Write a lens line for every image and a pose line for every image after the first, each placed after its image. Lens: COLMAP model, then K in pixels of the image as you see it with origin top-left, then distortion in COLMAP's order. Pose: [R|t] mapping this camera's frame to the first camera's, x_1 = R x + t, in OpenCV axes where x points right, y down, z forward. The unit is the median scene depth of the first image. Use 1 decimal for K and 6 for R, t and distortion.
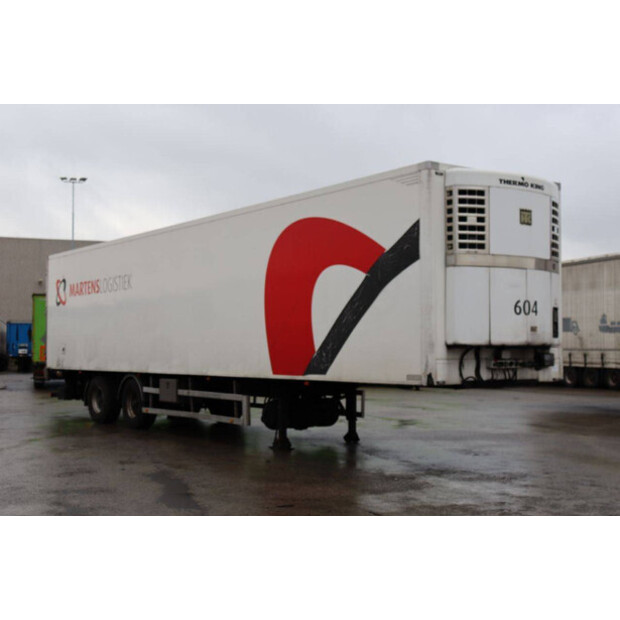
lens RADIAL K [[896.4, 0, 310.0], [0, 896.4, 310.0], [0, 0, 1]] dist [0.001397, -0.000790]
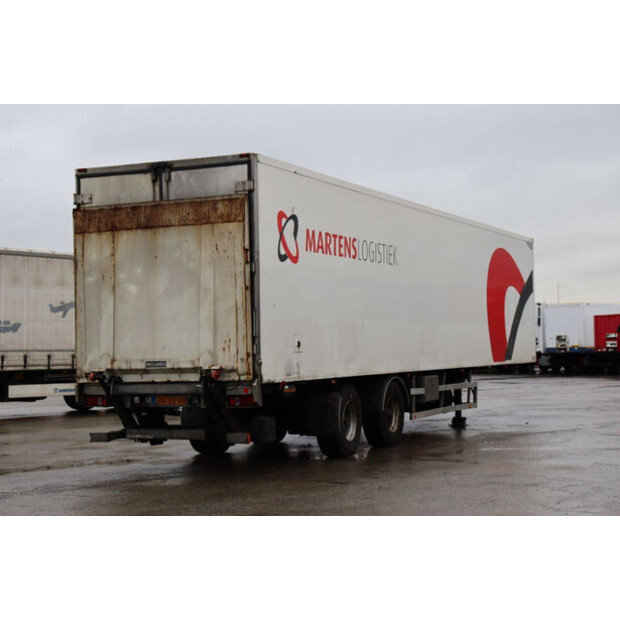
lens RADIAL K [[1094.9, 0, 310.0], [0, 1094.9, 310.0], [0, 0, 1]] dist [0.177247, -0.010344]
pose [[-0.473417, 0.038267, 0.880007, -1.564128], [-0.022119, 0.998224, -0.055307, 0.107992], [-0.880561, -0.045648, -0.471730, 2.366638]]
